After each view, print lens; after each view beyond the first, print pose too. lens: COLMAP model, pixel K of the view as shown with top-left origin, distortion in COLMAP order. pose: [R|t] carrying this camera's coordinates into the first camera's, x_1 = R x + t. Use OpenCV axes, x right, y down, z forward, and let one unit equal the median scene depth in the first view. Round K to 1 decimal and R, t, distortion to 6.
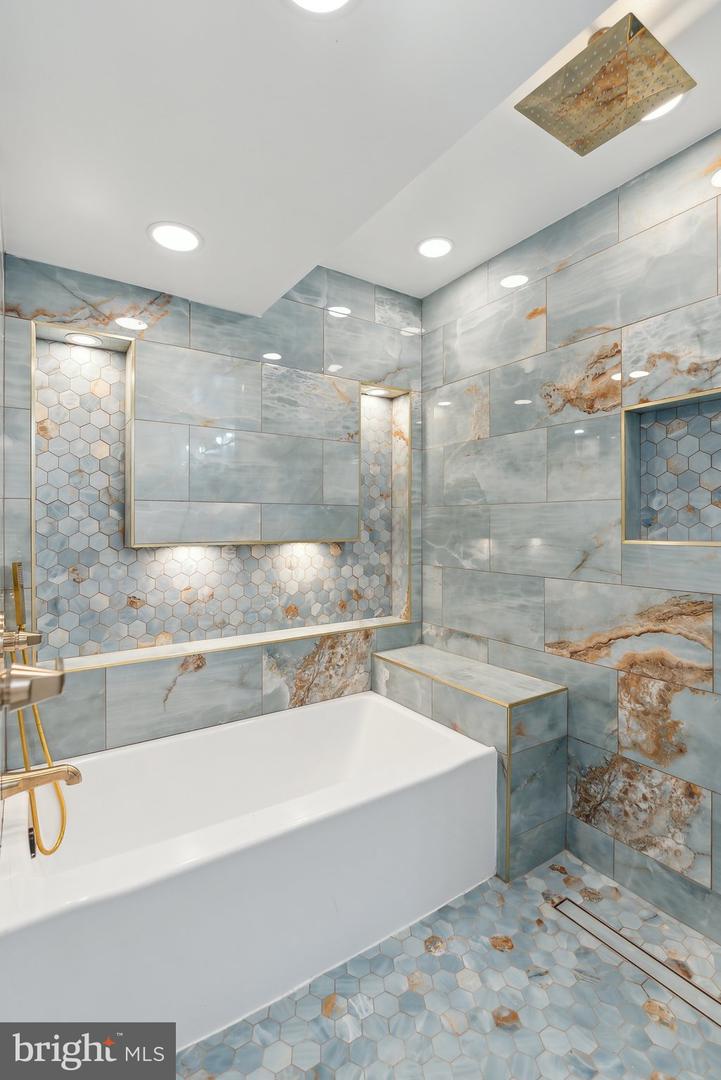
lens RADIAL K [[501.9, 0, 358.9], [0, 501.9, 523.8], [0, 0, 1]] dist [-0.007932, 0.000119]
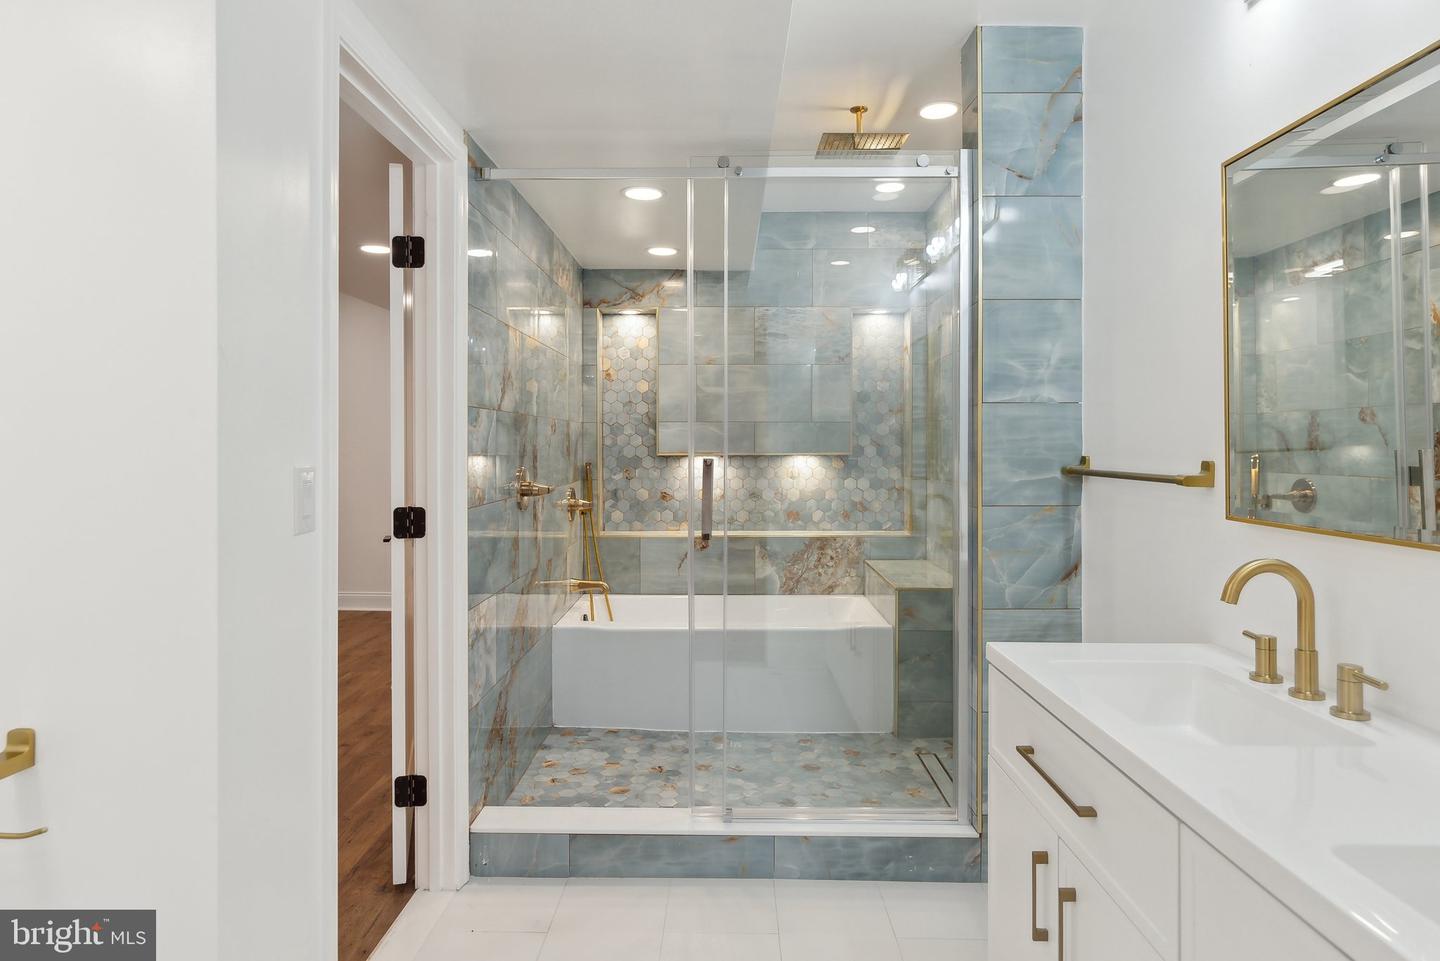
lens RADIAL K [[842.5, 0, 719.0], [0, 842.5, 446.4], [0, 0, 1]] dist [-0.000268, -0.000084]
pose [[0.824533, 0.002096, -0.565811, 0.983844], [-0.000391, 0.999995, 0.003135, 0.013700], [0.565814, -0.002364, 0.824529, -0.817890]]
